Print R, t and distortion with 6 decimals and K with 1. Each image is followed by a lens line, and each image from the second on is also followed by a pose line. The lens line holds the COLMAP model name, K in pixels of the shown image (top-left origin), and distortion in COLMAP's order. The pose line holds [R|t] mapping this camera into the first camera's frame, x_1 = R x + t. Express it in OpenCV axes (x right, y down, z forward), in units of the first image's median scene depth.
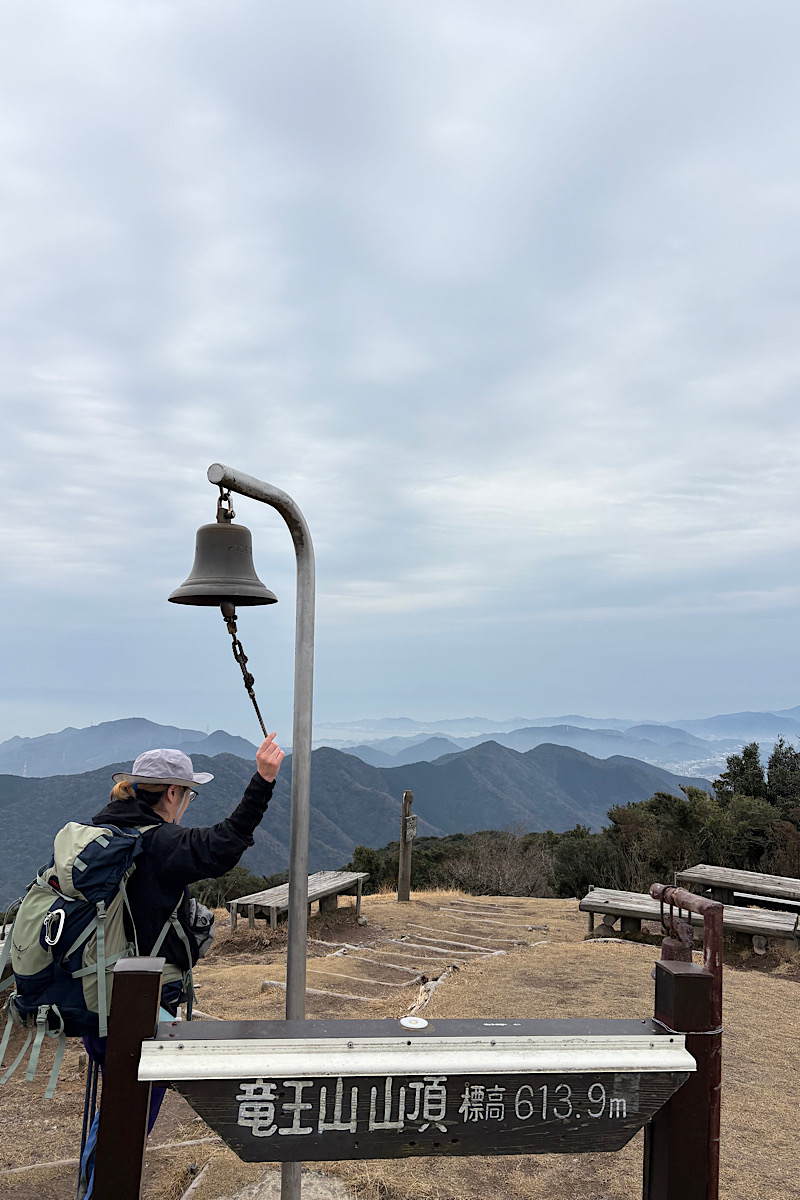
lens RADIAL K [[907.1, 0, 400.0], [0, 907.1, 600.0], [0, 0, 1]] dist [0.130471, -0.182728]
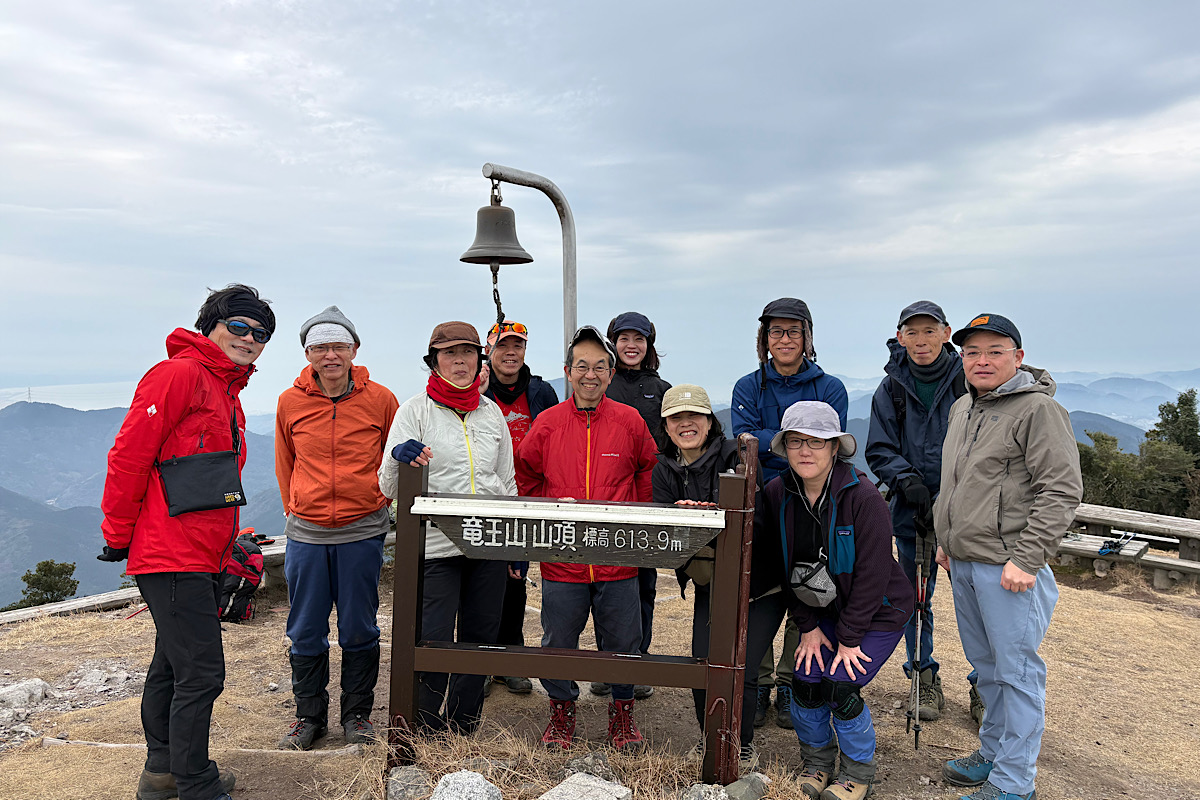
lens RADIAL K [[907.1, 0, 600.0], [0, 907.1, 400.0], [0, 0, 1]] dist [0.130471, -0.182728]
pose [[0.970407, -0.004620, -0.241430, 0.527574], [0.041888, 0.987880, 0.149460, 0.016789], [0.237813, -0.155150, 0.958840, -0.652322]]
